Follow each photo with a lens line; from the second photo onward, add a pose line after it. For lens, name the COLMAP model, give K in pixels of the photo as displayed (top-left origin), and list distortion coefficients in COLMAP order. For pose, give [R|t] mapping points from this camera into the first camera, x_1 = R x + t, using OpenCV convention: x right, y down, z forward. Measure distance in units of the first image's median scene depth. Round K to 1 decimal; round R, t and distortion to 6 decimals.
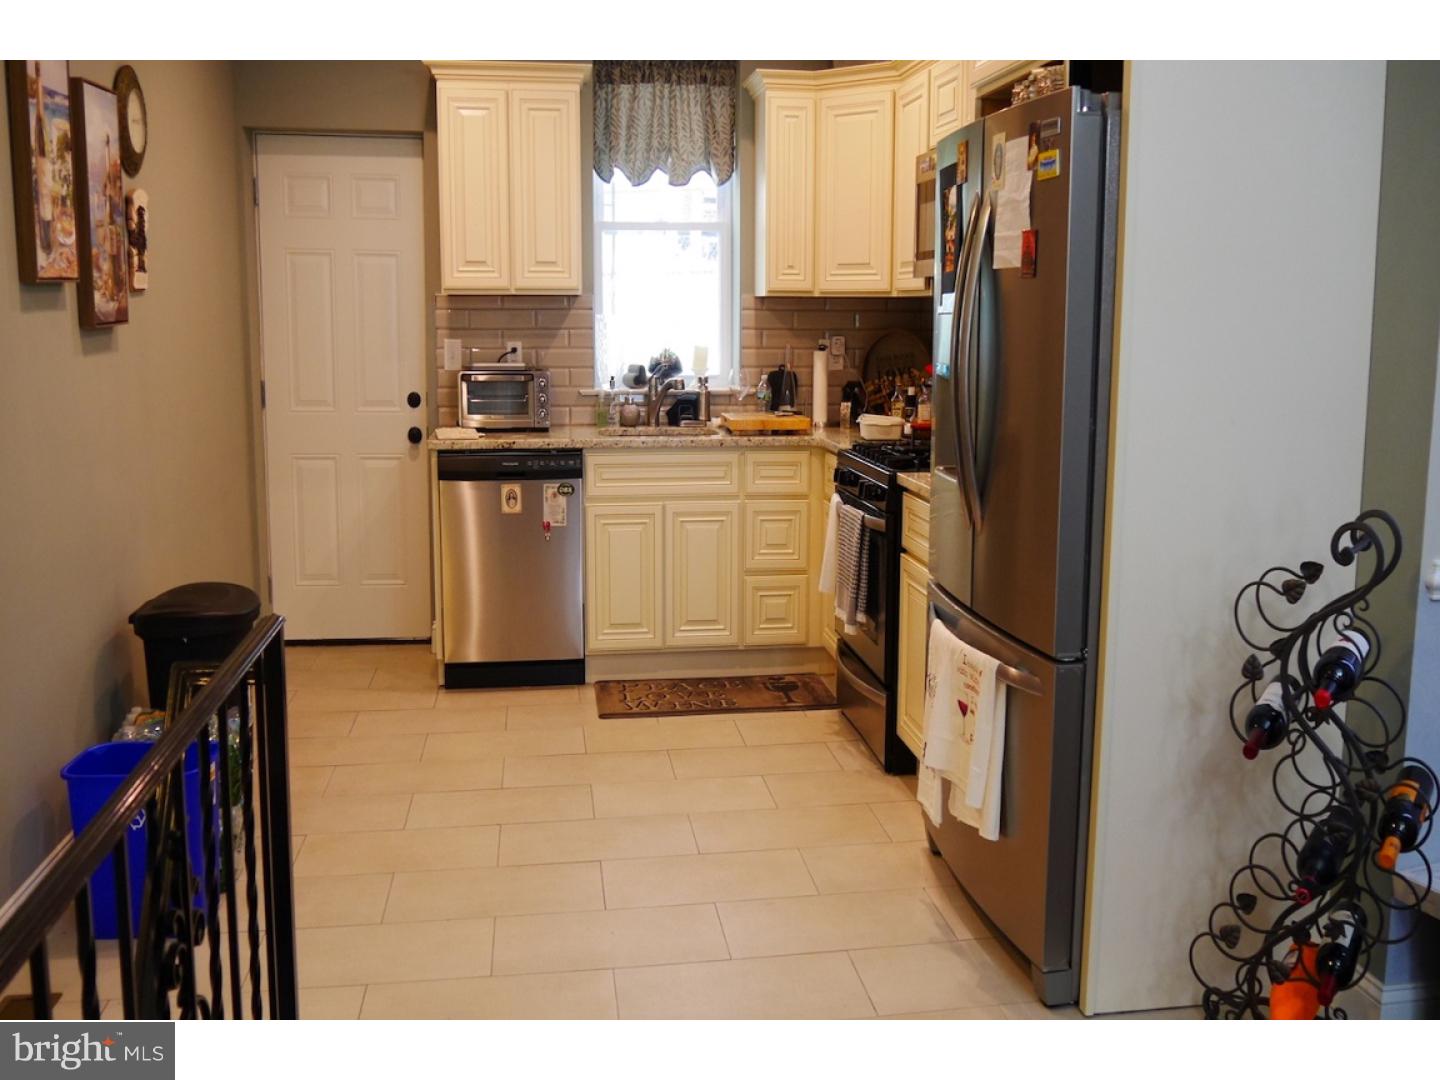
lens RADIAL K [[1265.4, 0, 724.4], [0, 1265.4, 463.9], [0, 0, 1]] dist [-0.044538, 0.011882]
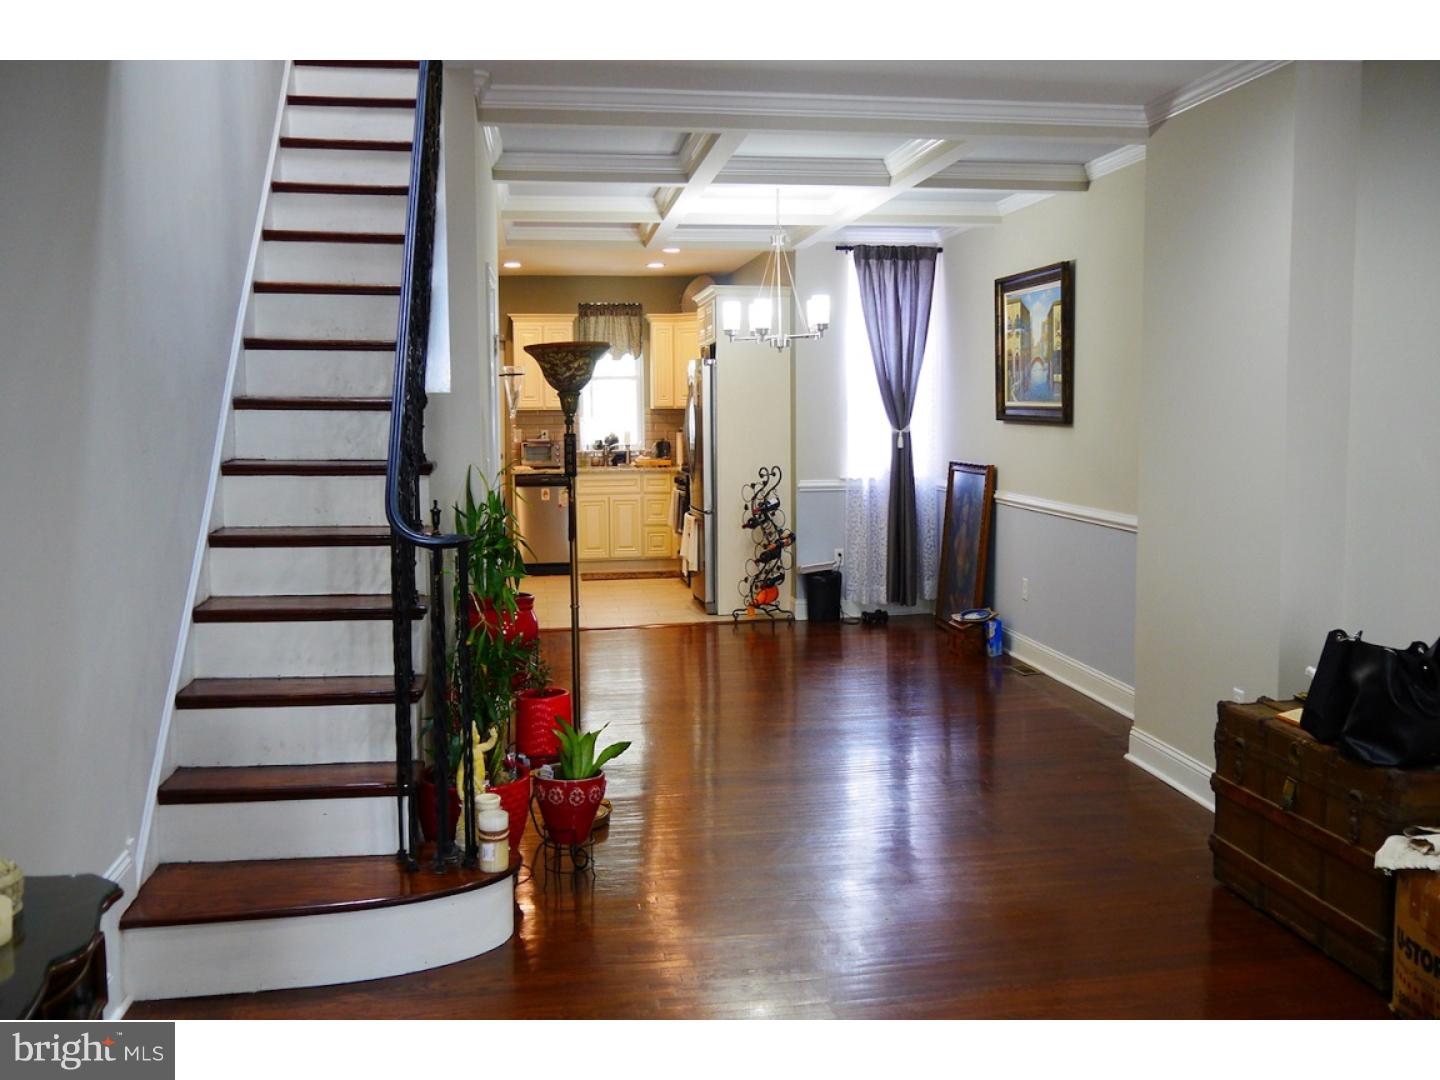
lens RADIAL K [[1265.4, 0, 724.4], [0, 1265.4, 463.9], [0, 0, 1]] dist [-0.044538, 0.011882]
pose [[0.999879, -0.013917, 0.006886, 0.146582], [0.014406, 0.996937, -0.076866, 0.149235], [-0.005795, 0.076956, 0.997018, -1.316393]]
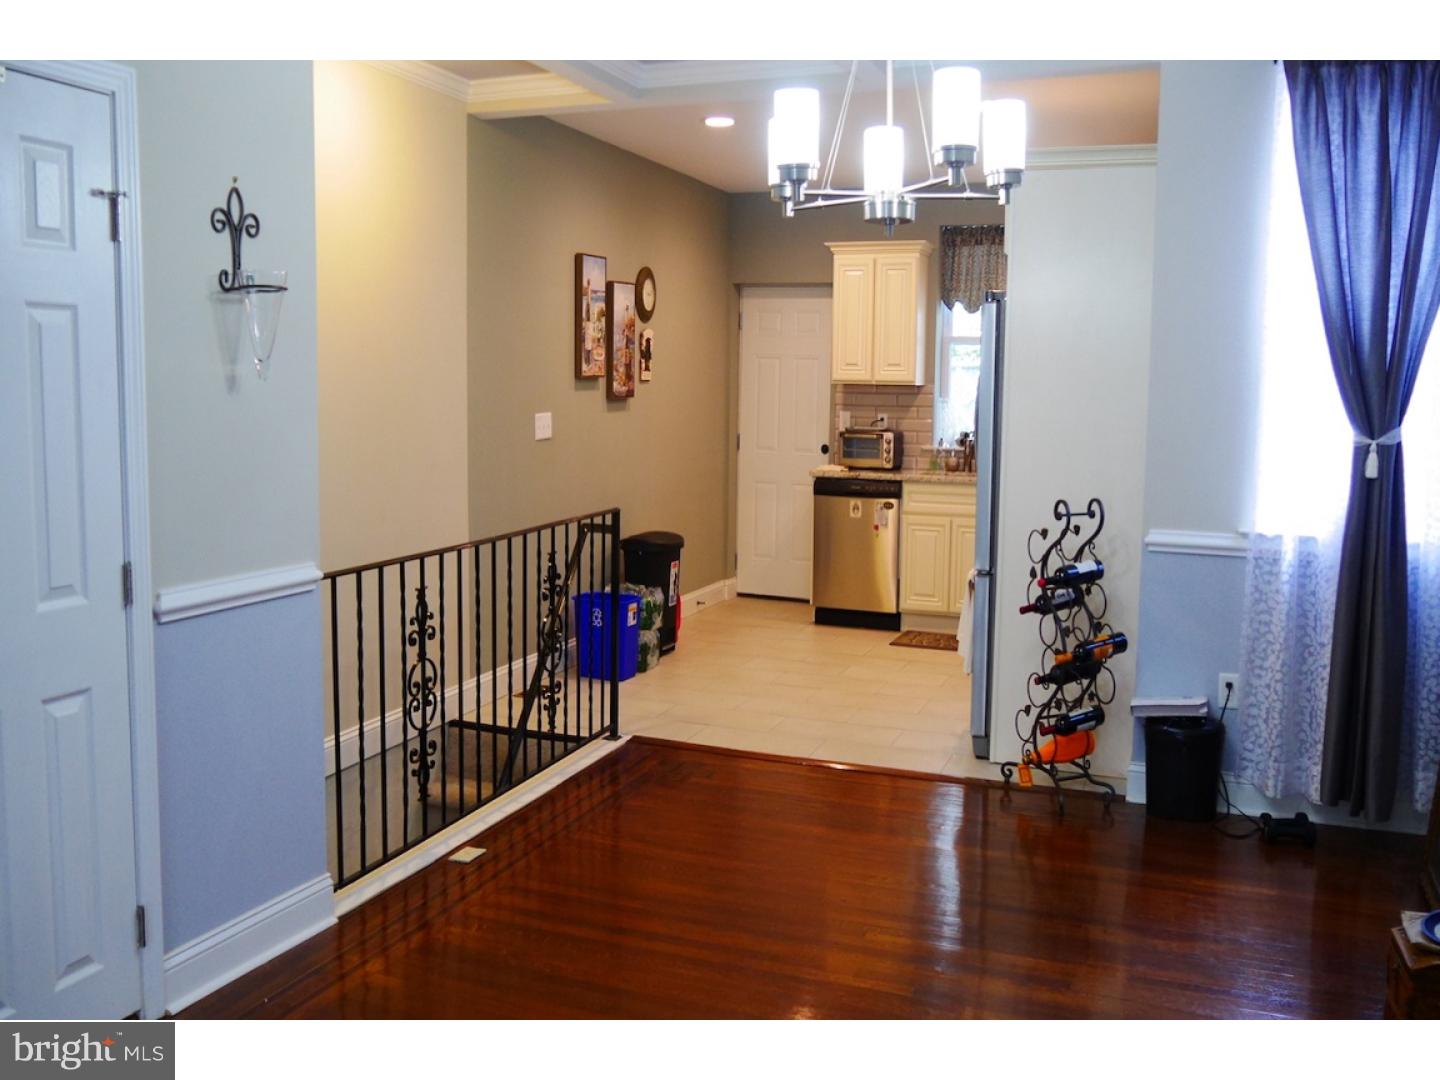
lens RADIAL K [[1251.0, 0, 684.7], [0, 1251.0, 482.7], [0, 0, 1]] dist [-0.037808, 0.009342]
pose [[0.857513, 0.047954, -0.512223, 0.433277], [-0.073639, 0.996835, -0.029955, 0.054225], [0.509165, 0.063406, 0.858330, -0.462786]]
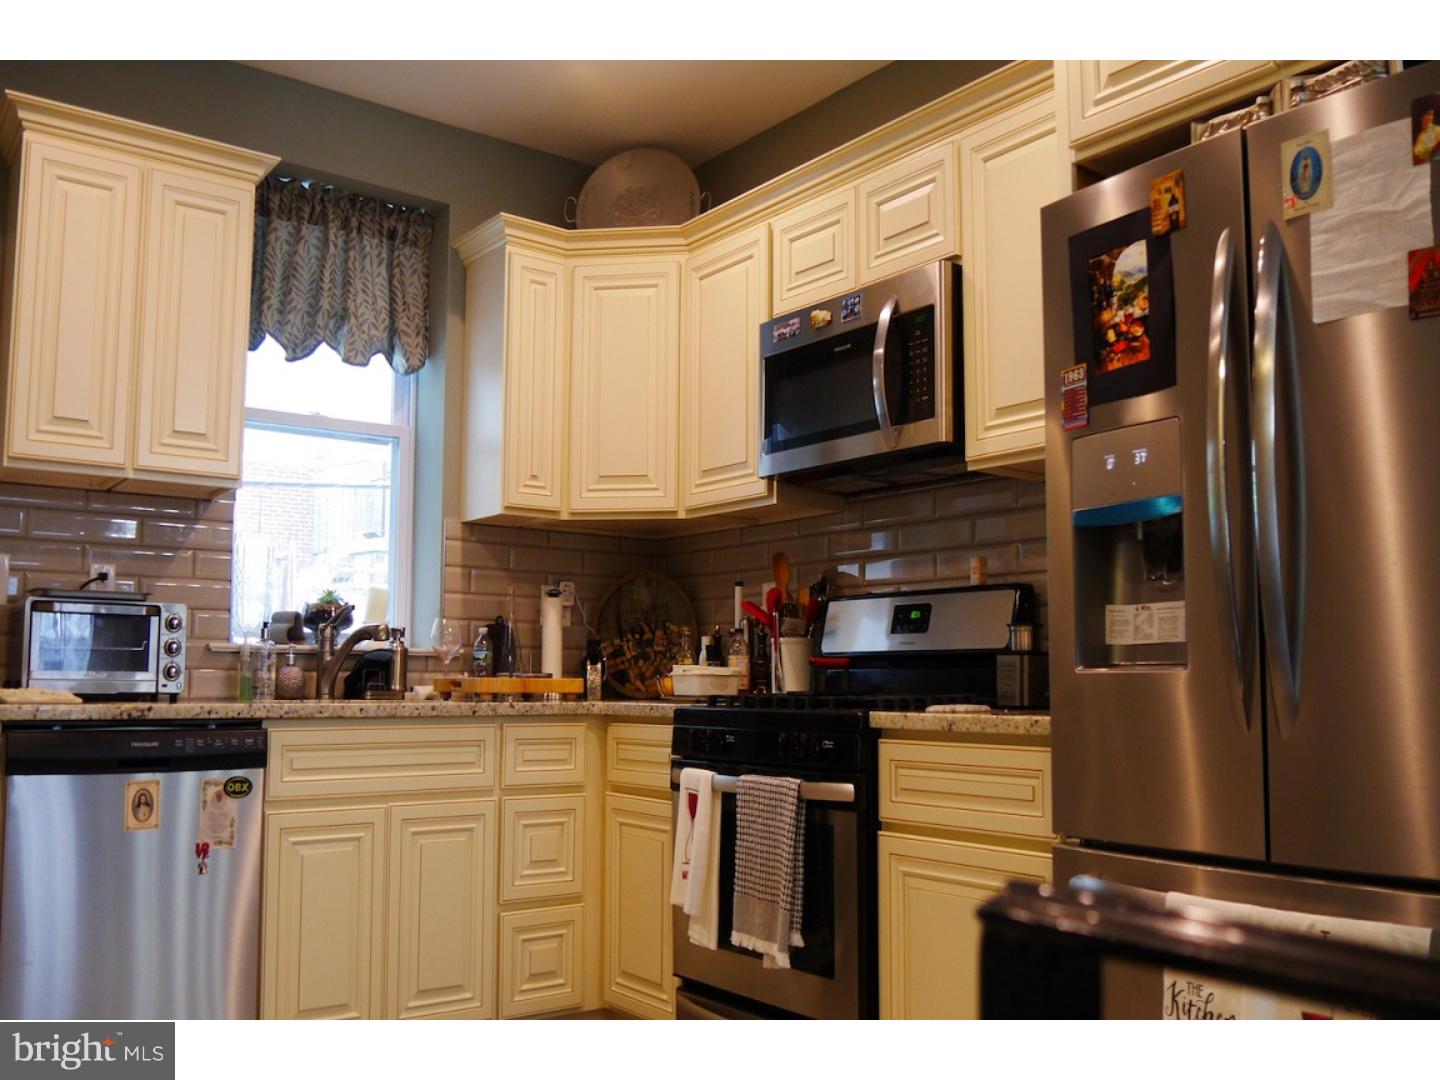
lens RADIAL K [[1239.8, 0, 742.8], [0, 1239.8, 562.1], [0, 0, 1]] dist [-0.044743, 0.002424]
pose [[0.867508, 0.046156, 0.495277, -0.197692], [0.060607, 0.978460, -0.197341, 0.042634], [-0.493717, 0.201212, 0.846024, 0.339488]]
